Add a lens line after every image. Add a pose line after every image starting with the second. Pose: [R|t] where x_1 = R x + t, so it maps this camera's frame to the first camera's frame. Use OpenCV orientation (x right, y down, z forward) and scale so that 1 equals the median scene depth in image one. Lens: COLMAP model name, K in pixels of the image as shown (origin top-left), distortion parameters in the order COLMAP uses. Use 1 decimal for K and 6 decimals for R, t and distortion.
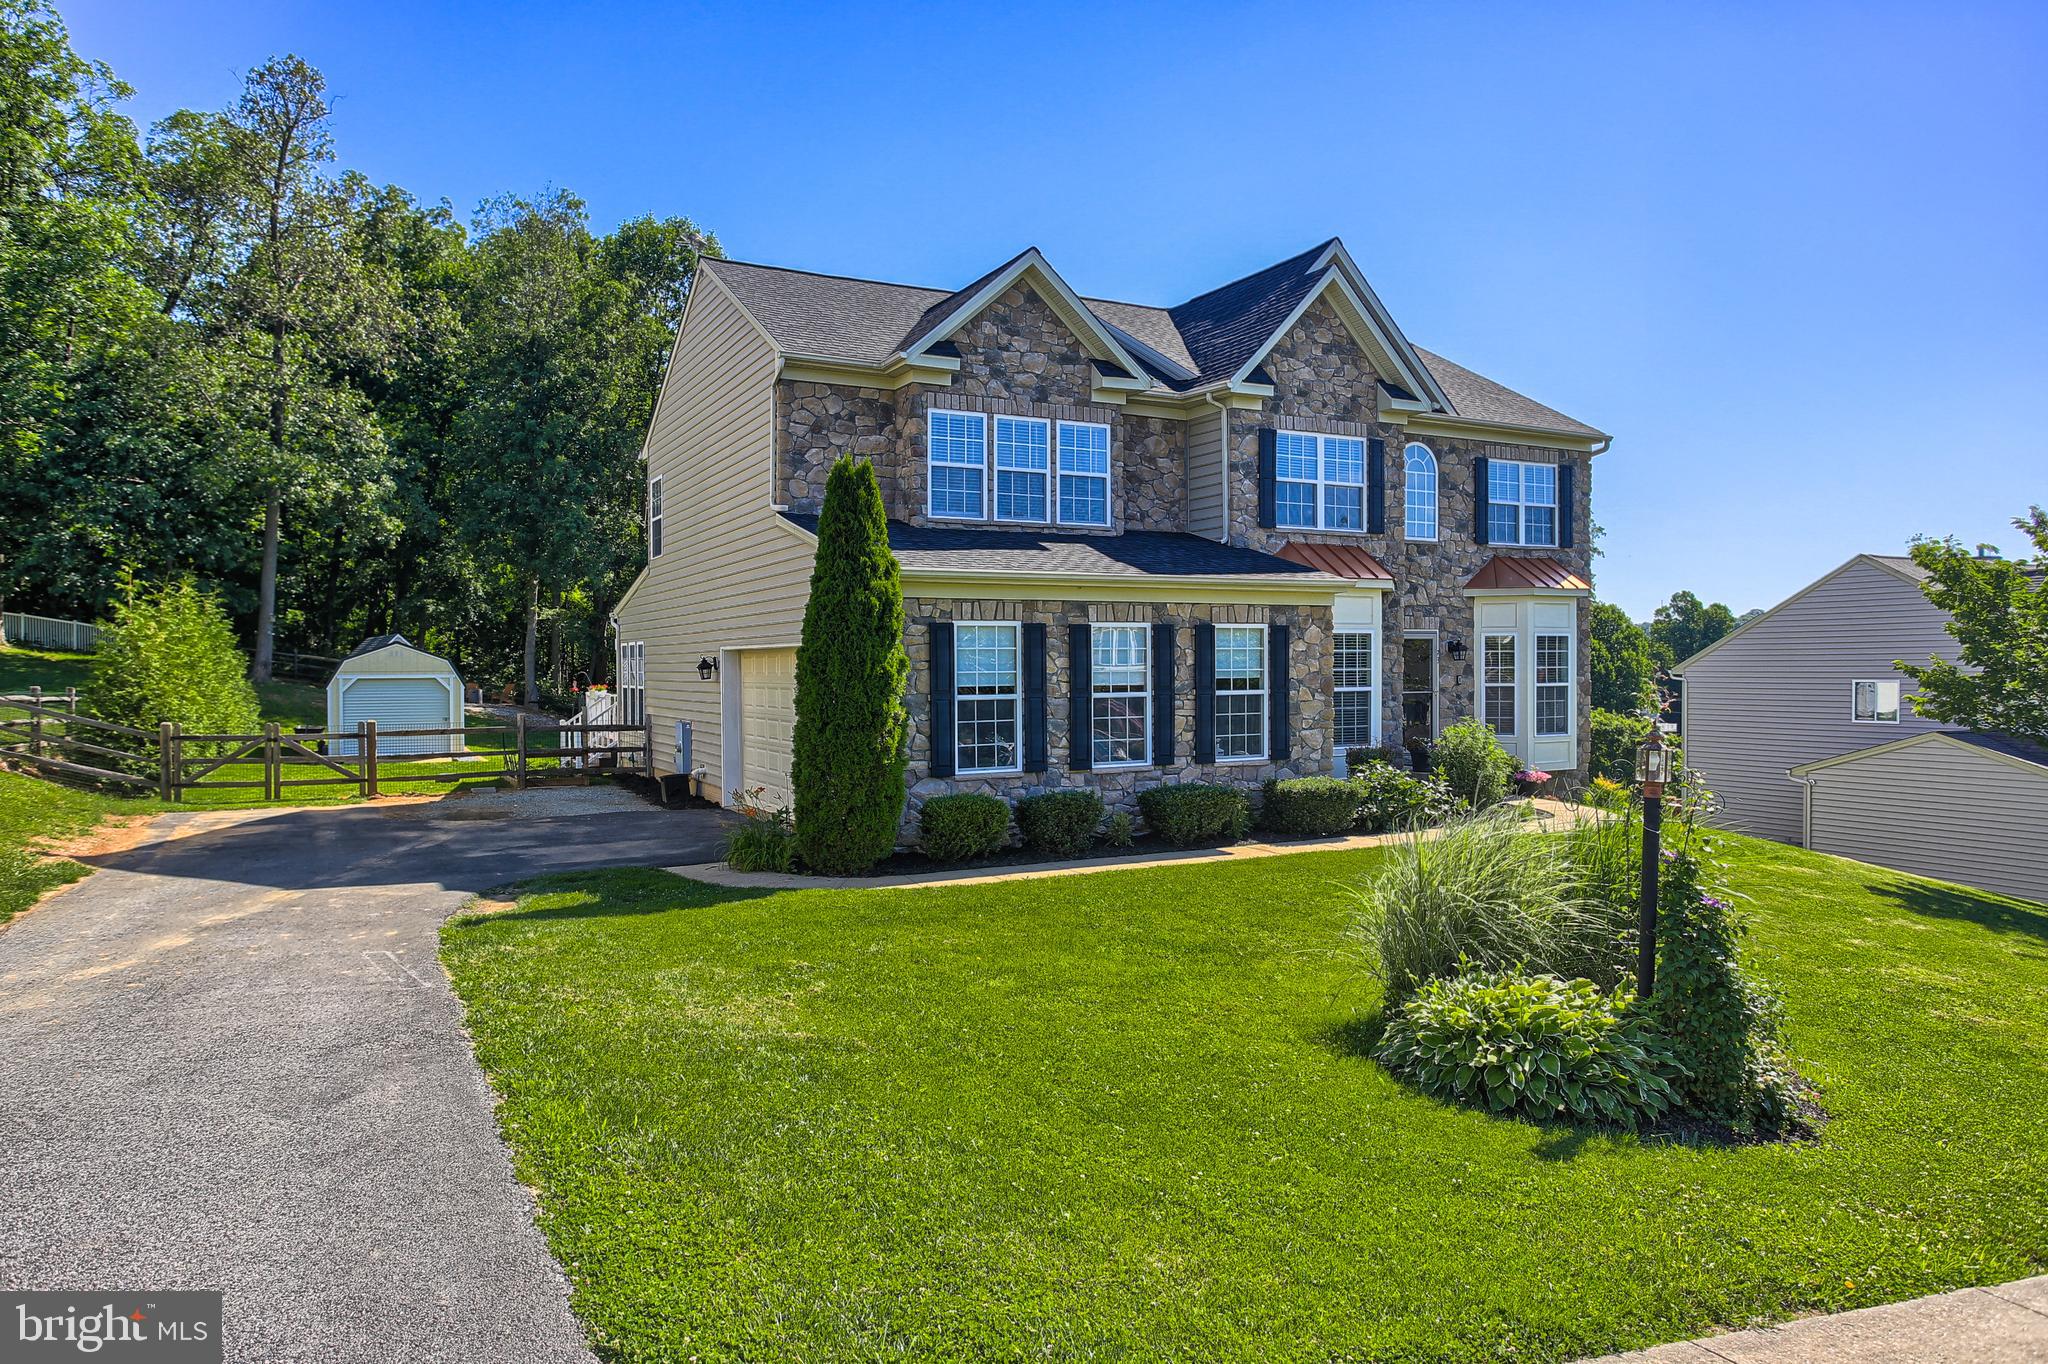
lens RADIAL K [[1264.2, 0, 932.2], [0, 1264.2, 693.0], [0, 0, 1]] dist [-0.026618, 0.013218]
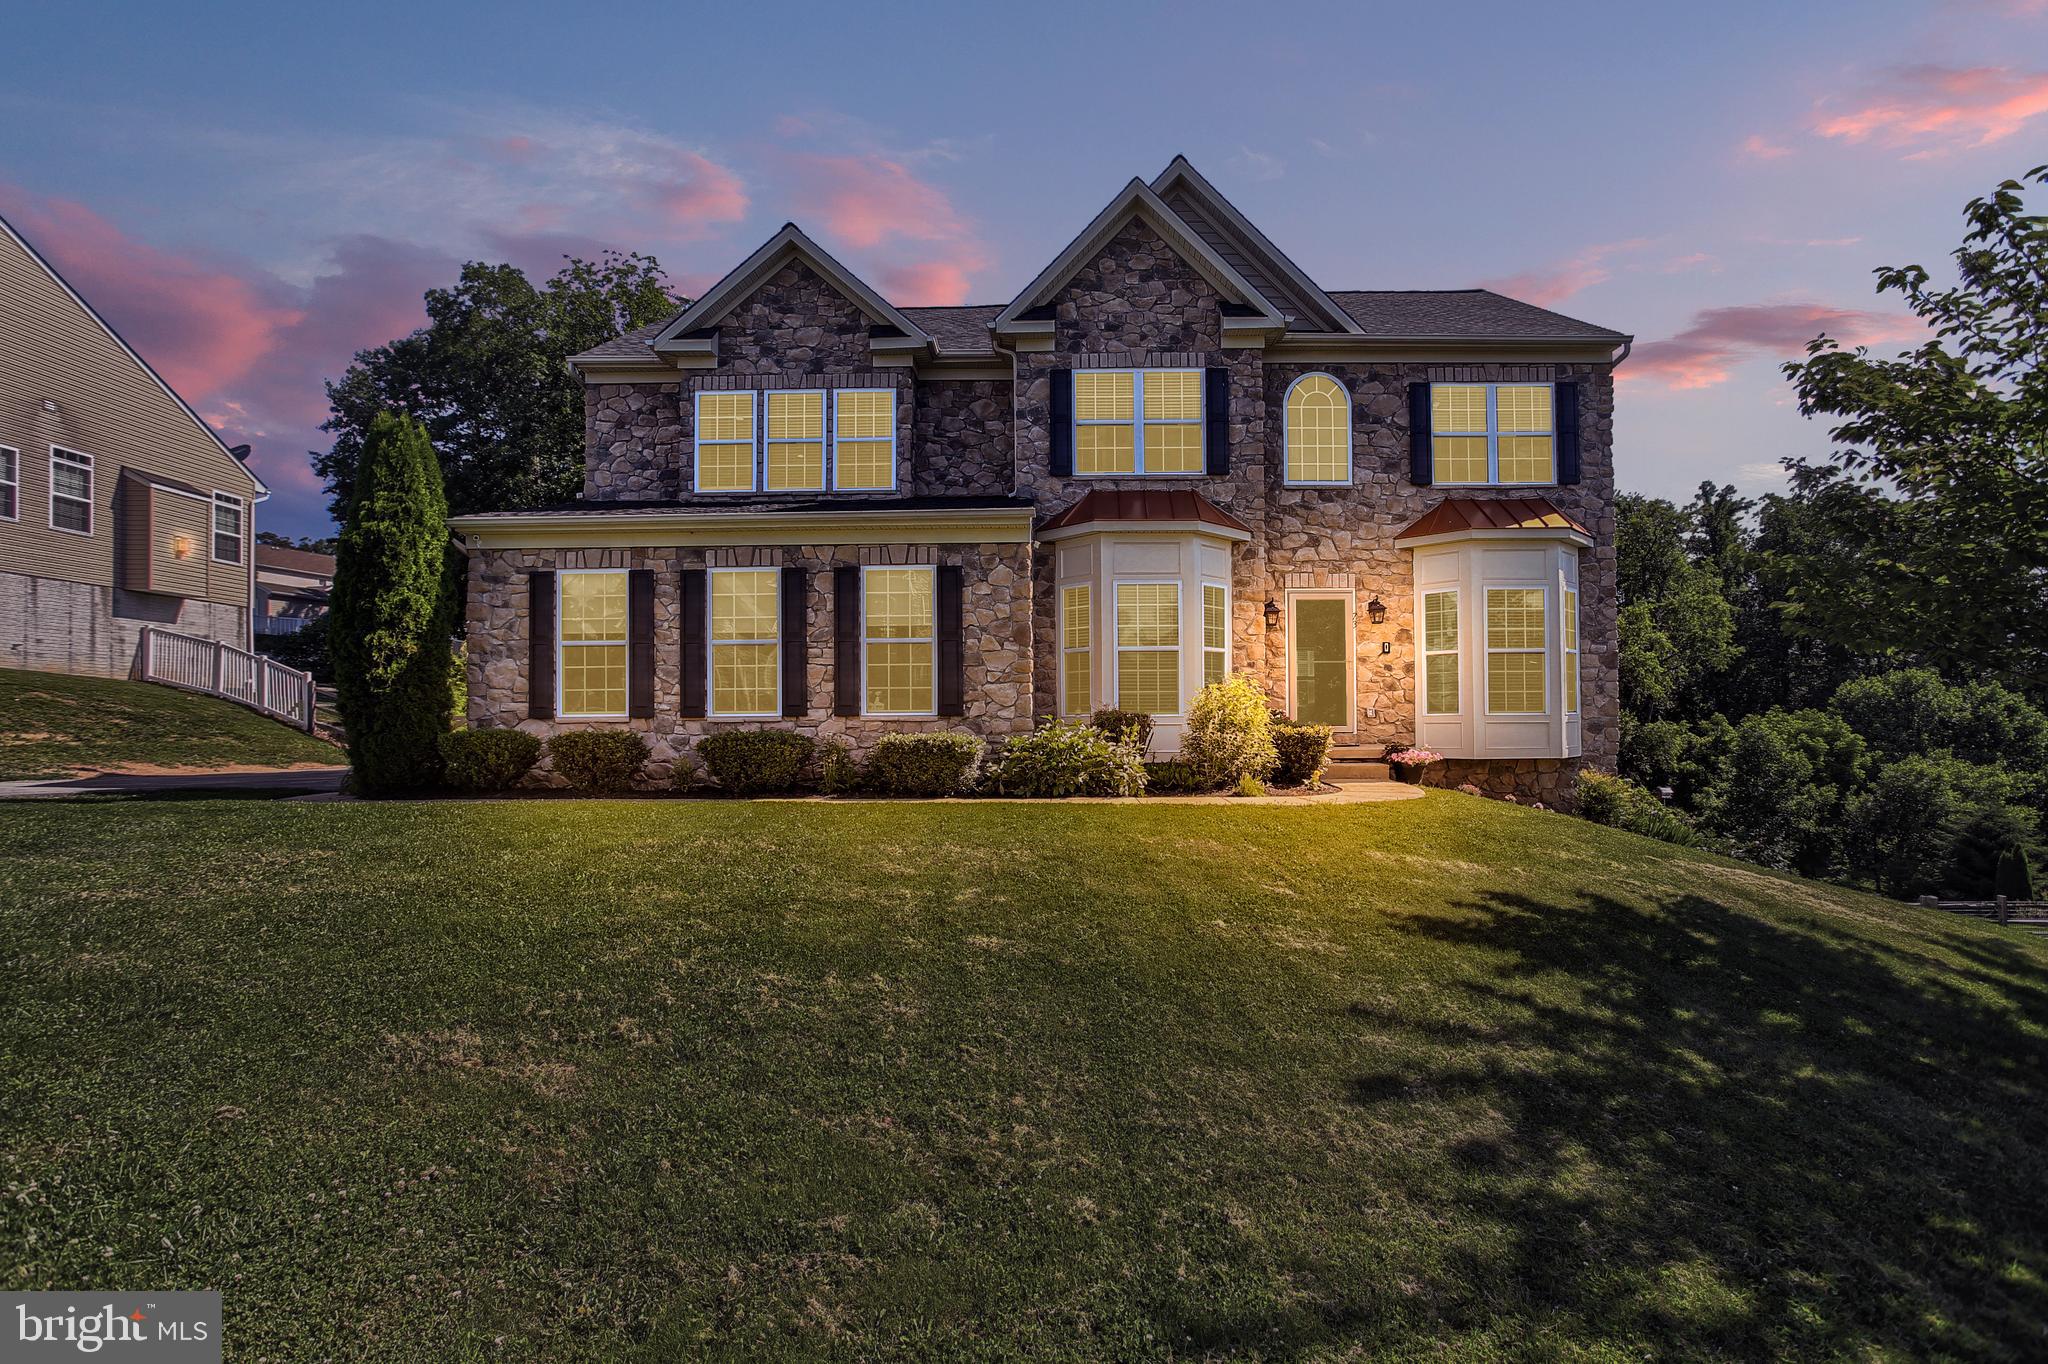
lens RADIAL K [[976.2, 0, 1039.2], [0, 976.2, 720.8], [0, 0, 1]] dist [-0.037165, 0.010383]
pose [[0.898244, -0.000553, -0.439496, 0.553223], [-0.010156, 0.999706, -0.022015, 0.061802], [0.439379, 0.024239, 0.897975, 0.354228]]
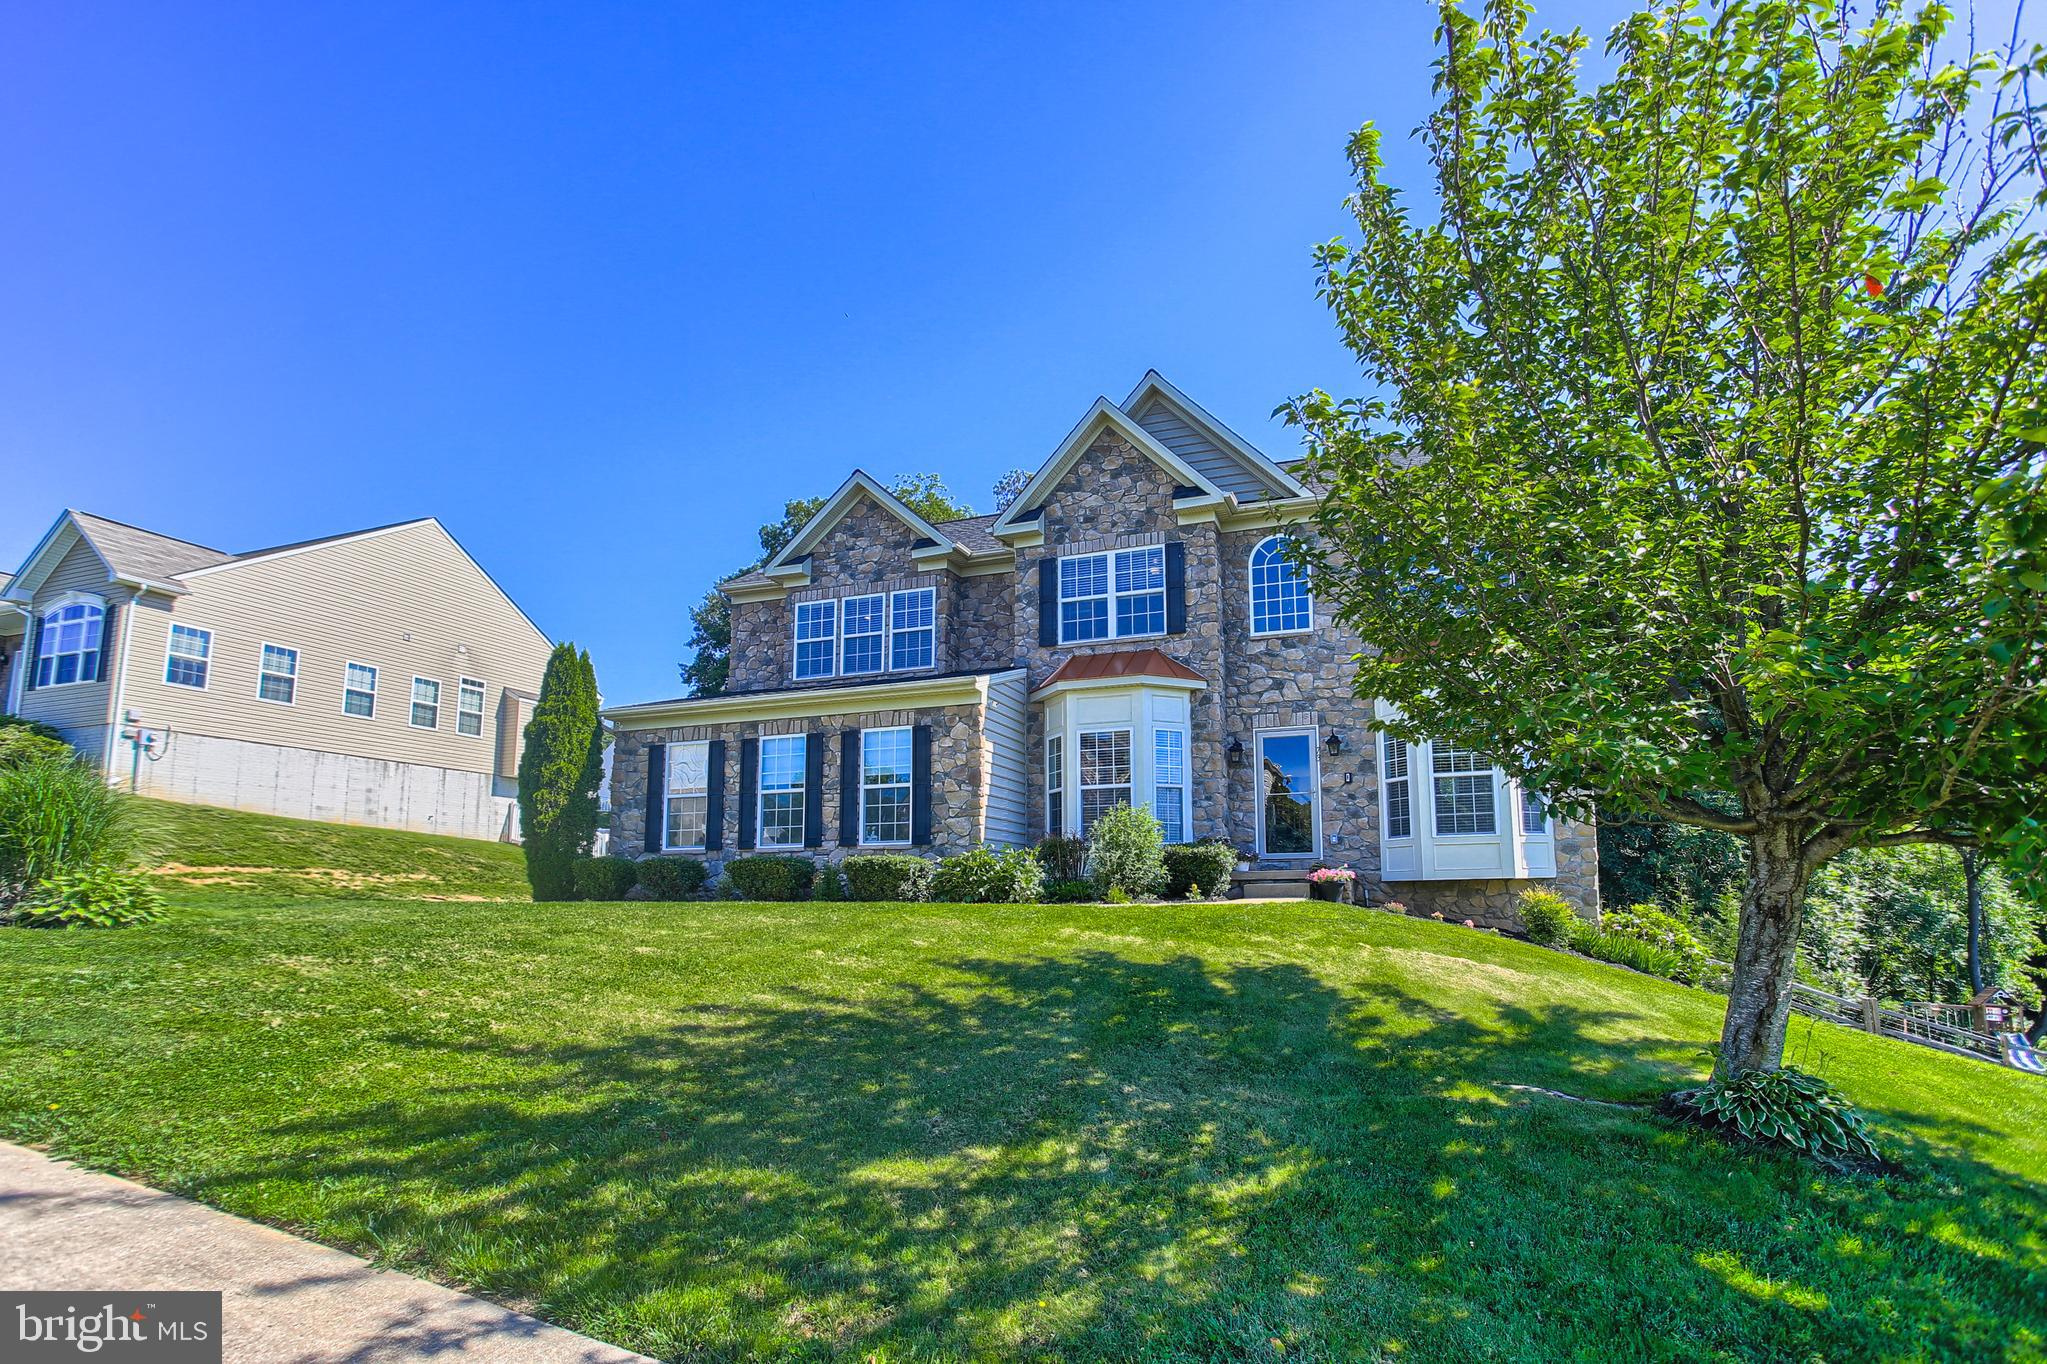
lens RADIAL K [[975.7, 0, 1073.2], [0, 975.7, 793.7], [0, 0, 1]] dist [-0.037165, 0.010383]
pose [[0.721757, -0.071387, -0.688455, 0.841353], [-0.010300, 0.993449, -0.113811, 0.091293], [0.692070, 0.089235, 0.716293, 0.411903]]
